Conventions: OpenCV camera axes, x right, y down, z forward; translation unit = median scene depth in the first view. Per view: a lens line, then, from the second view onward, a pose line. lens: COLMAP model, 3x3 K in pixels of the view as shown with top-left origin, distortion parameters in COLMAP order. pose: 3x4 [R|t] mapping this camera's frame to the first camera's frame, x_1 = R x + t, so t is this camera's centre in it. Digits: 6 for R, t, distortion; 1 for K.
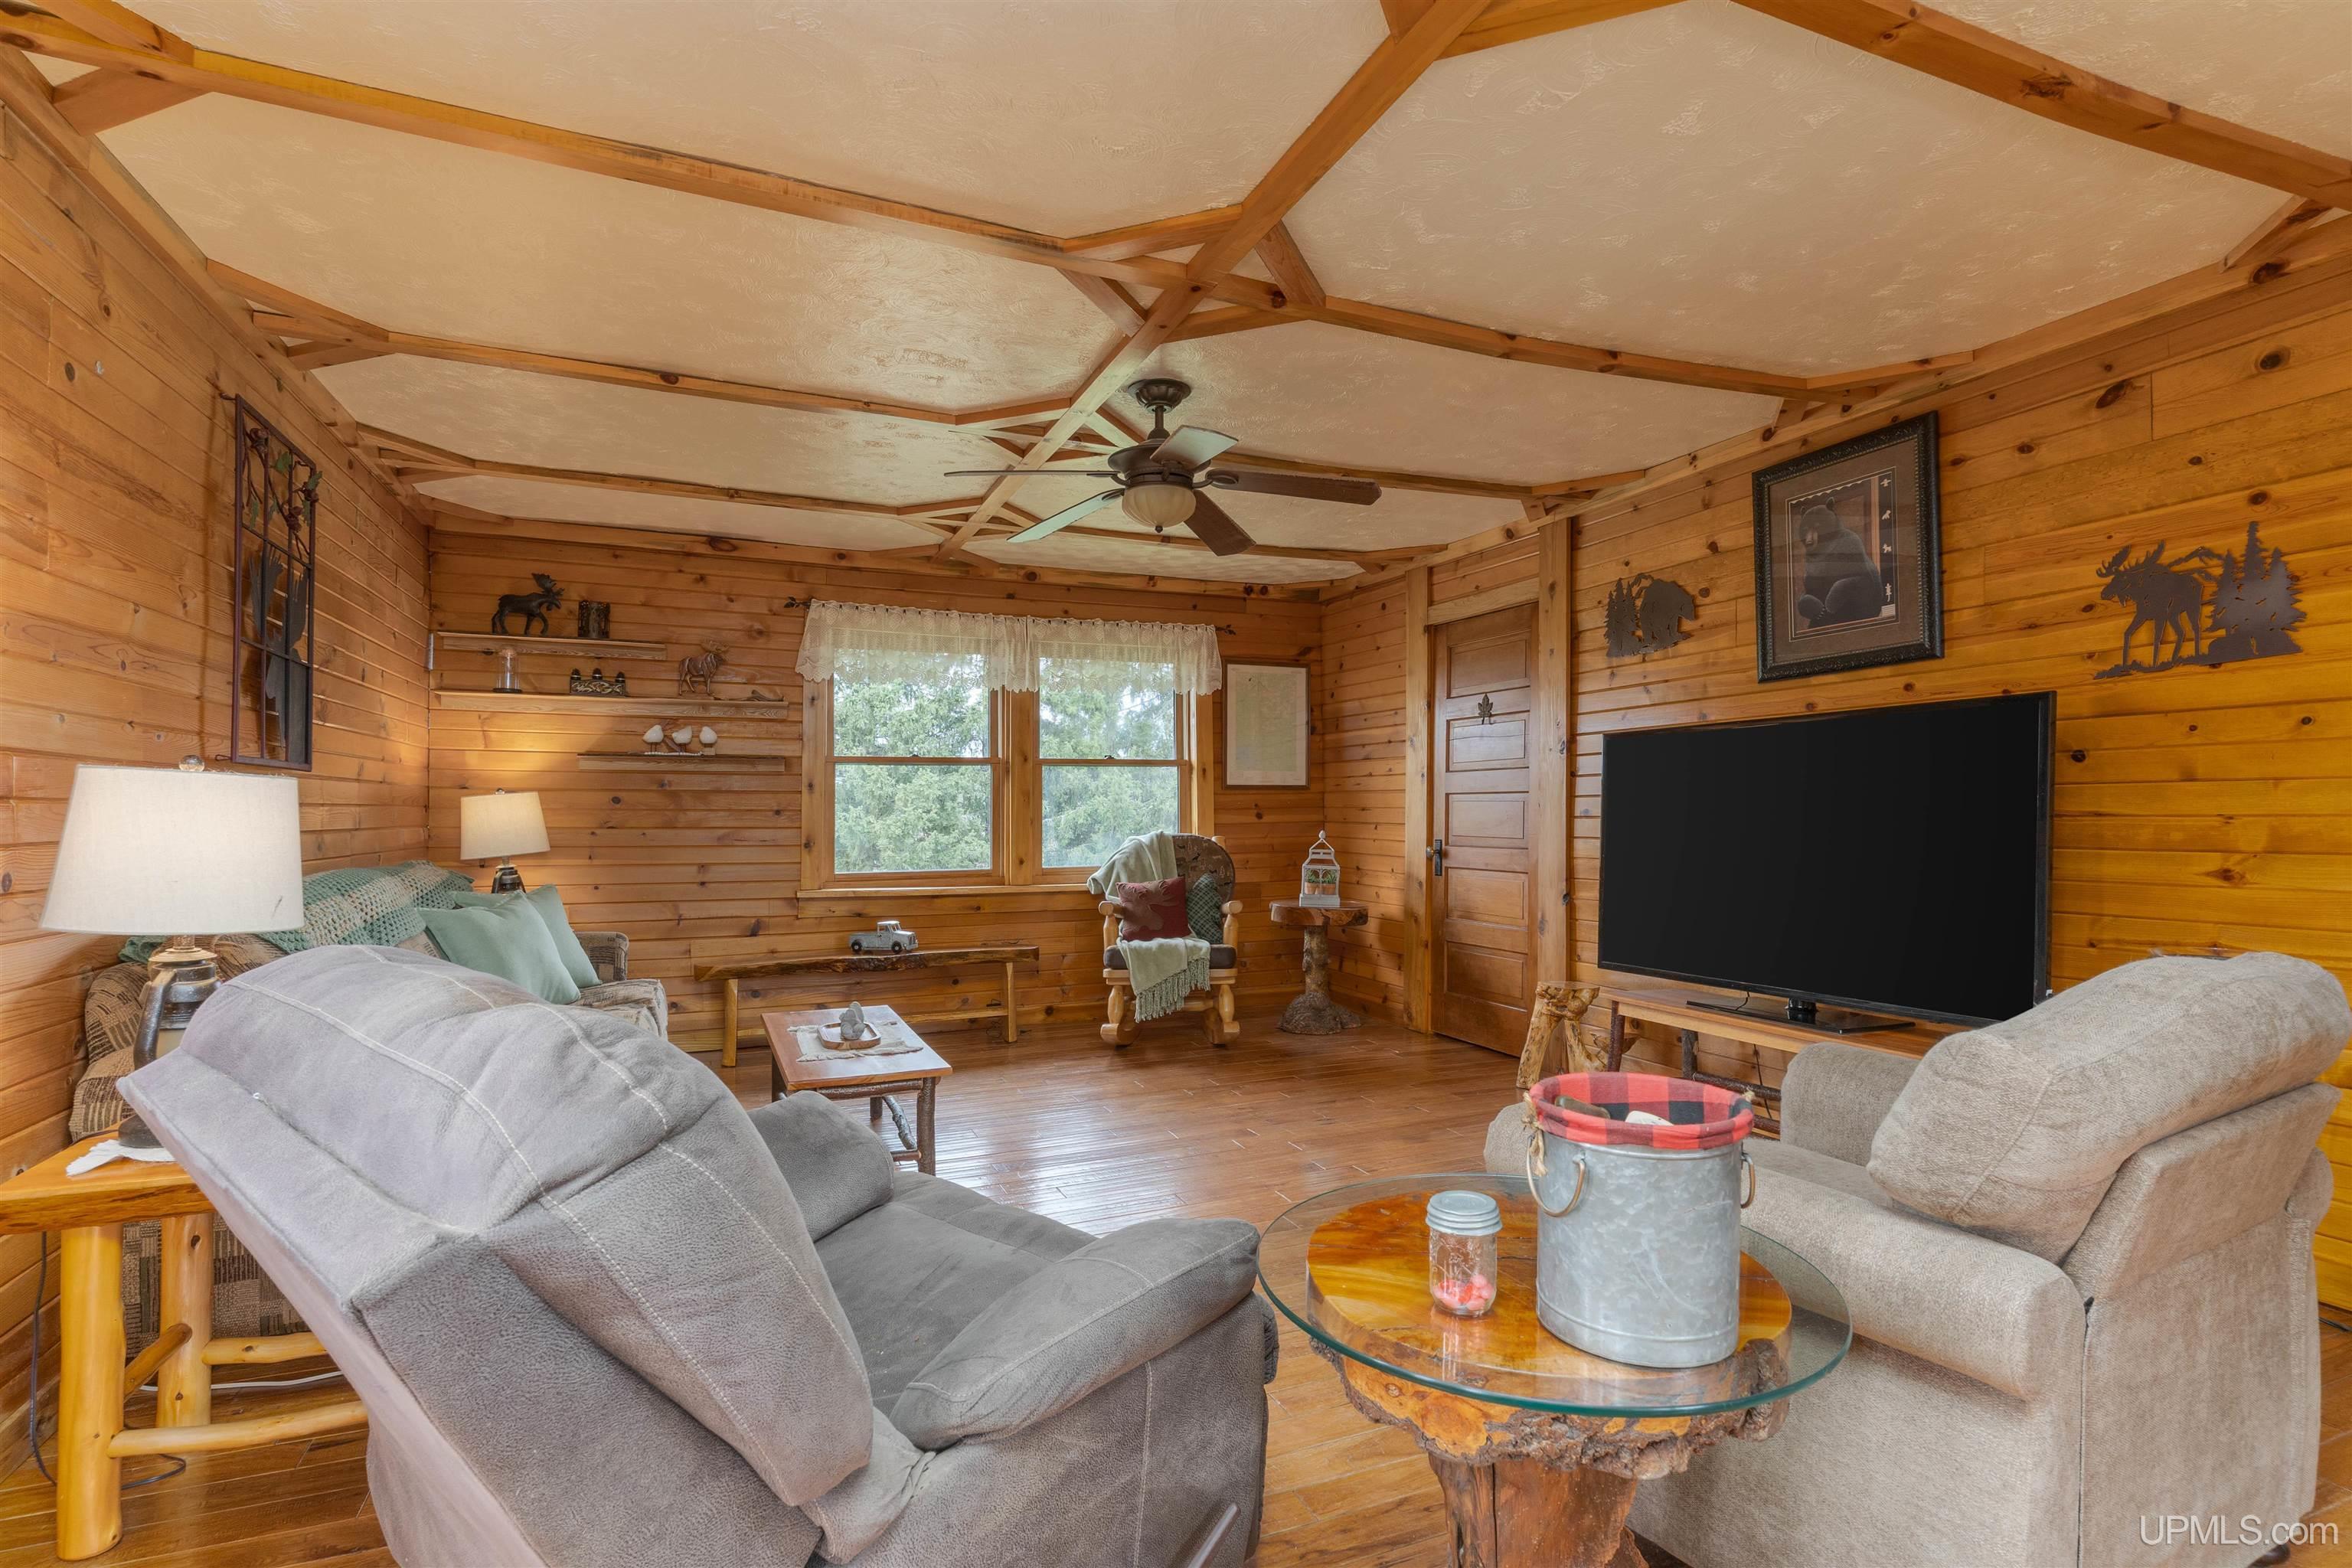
lens RADIAL K [[1131.9, 0, 1190.2], [0, 1131.9, 822.0], [0, 0, 1]] dist [0.004597, -0.001530]
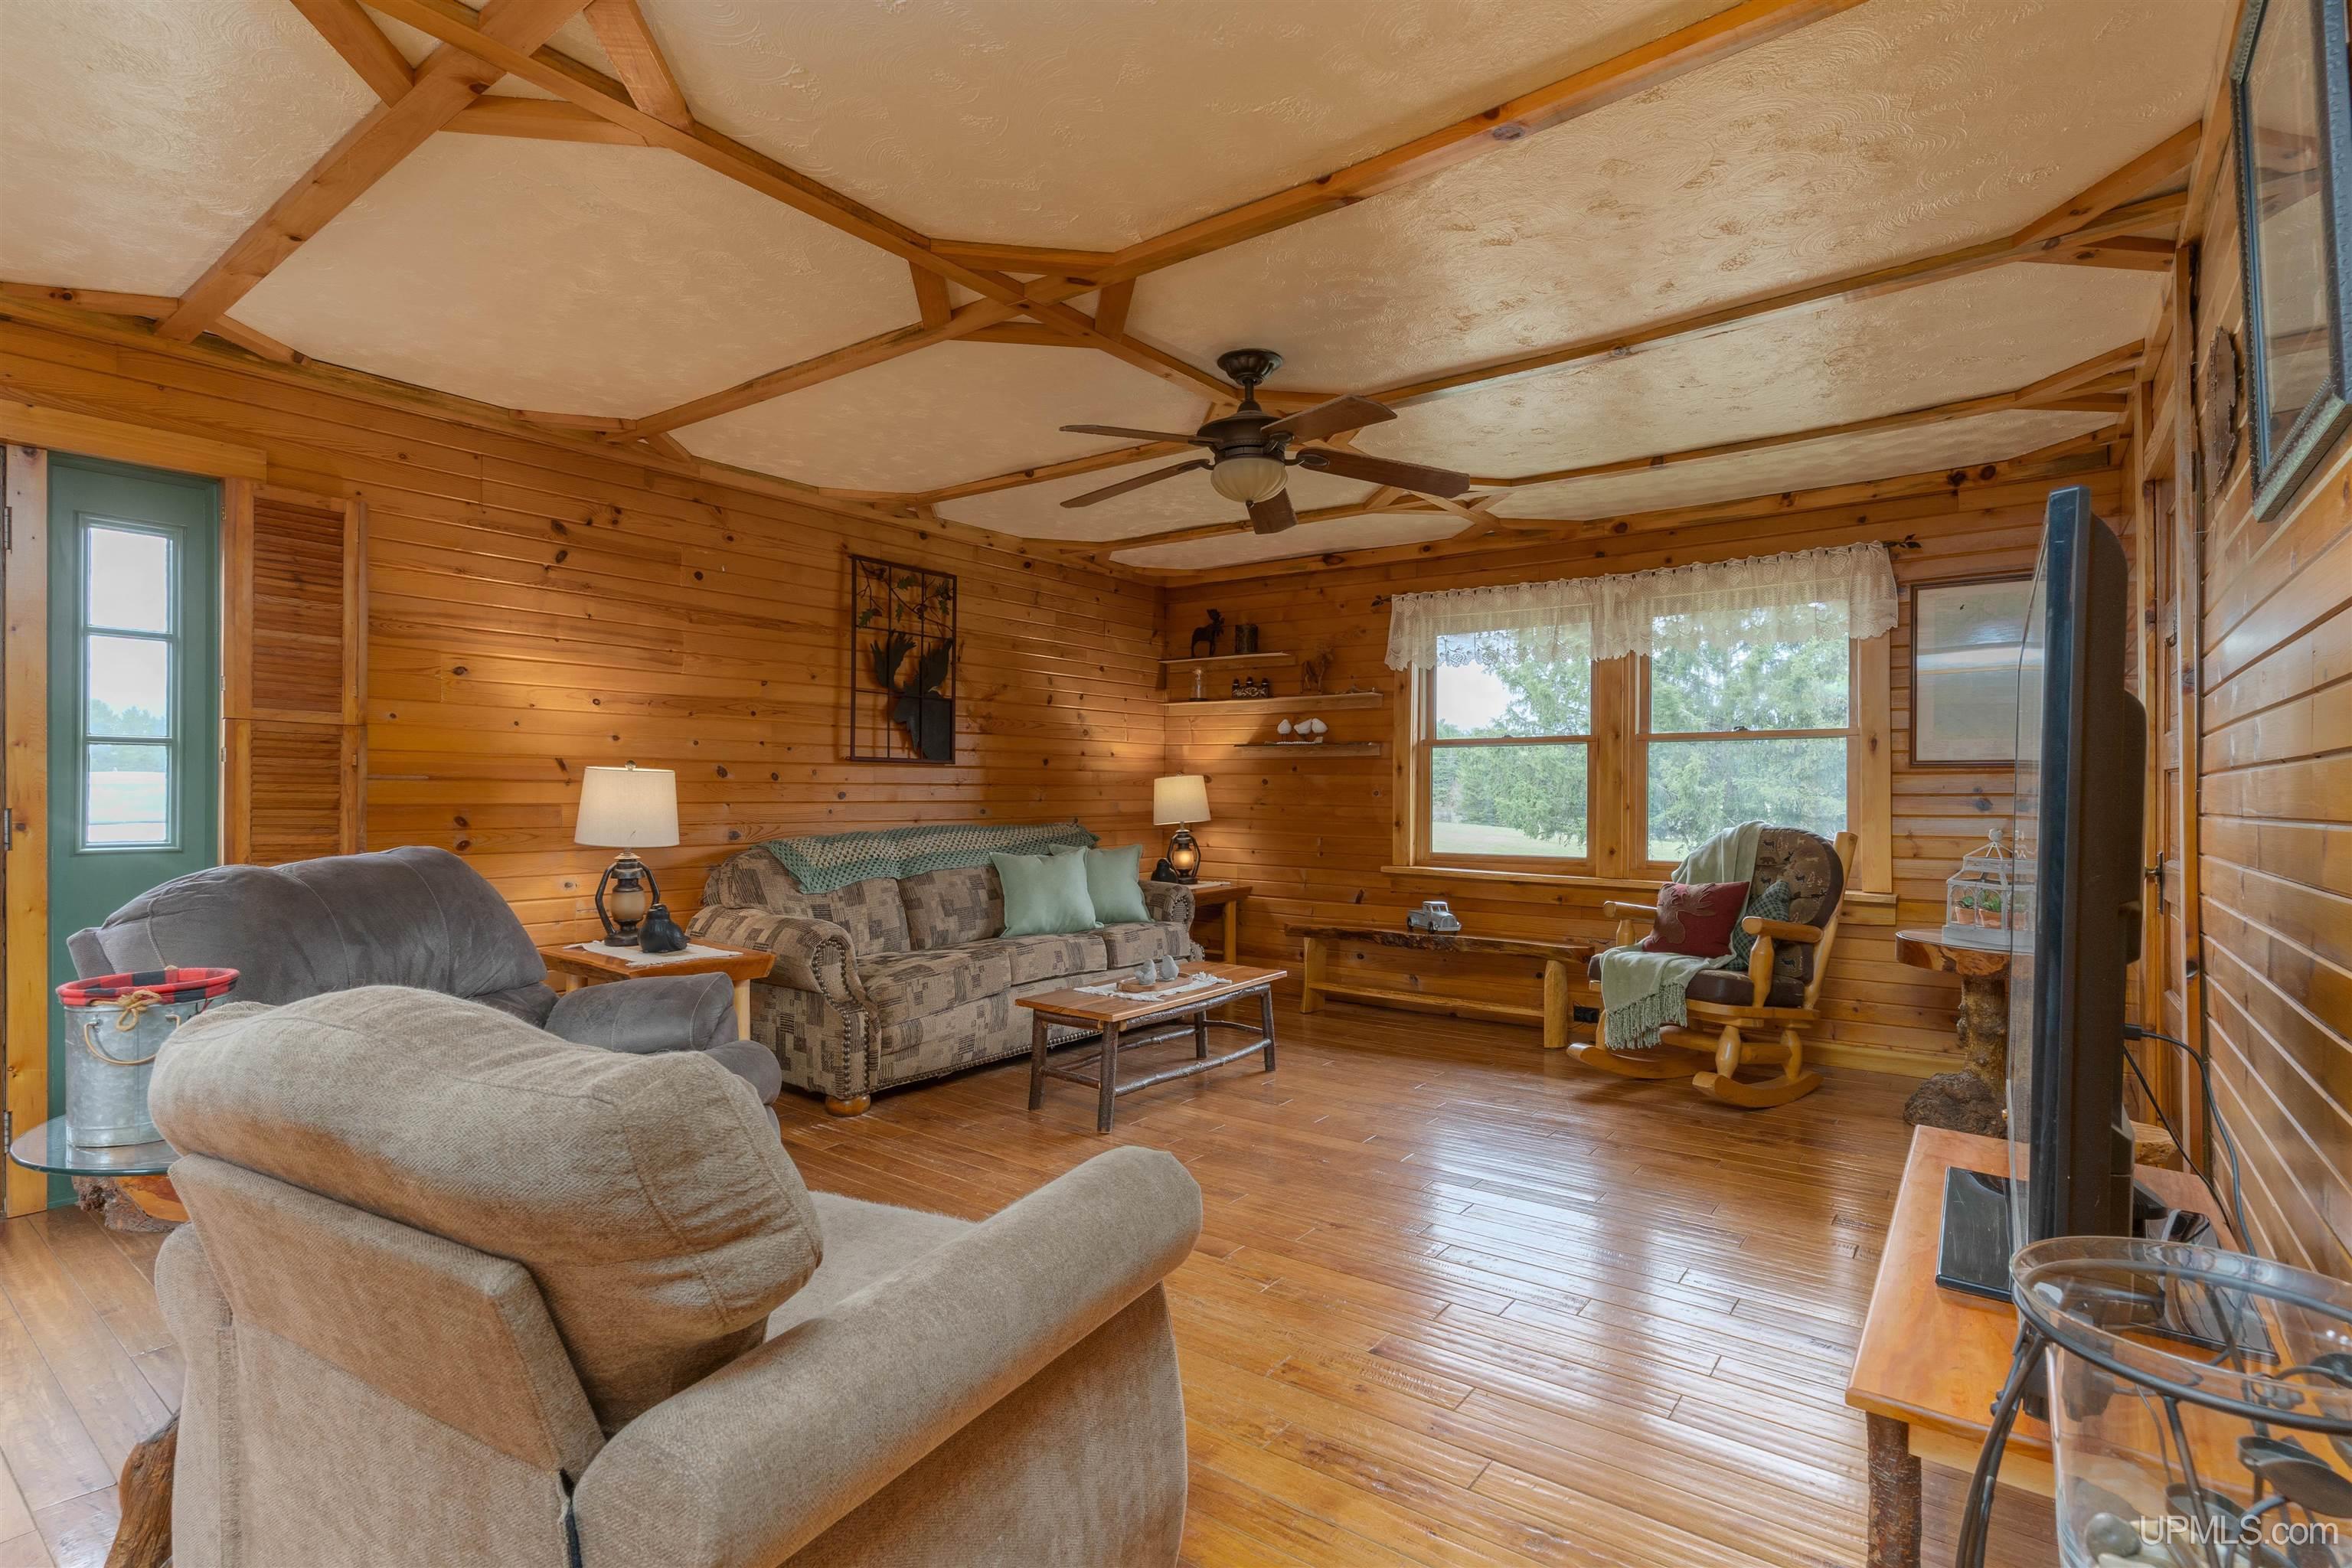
lens RADIAL K [[1131.9, 0, 1181.9], [0, 1131.9, 783.0], [0, 0, 1]] dist [0.004597, -0.001530]
pose [[0.492361, 0.002451, -0.870388, 0.500913], [-0.017882, 0.999813, -0.007300, -0.007009], [0.870207, 0.019158, 0.492313, 0.301257]]
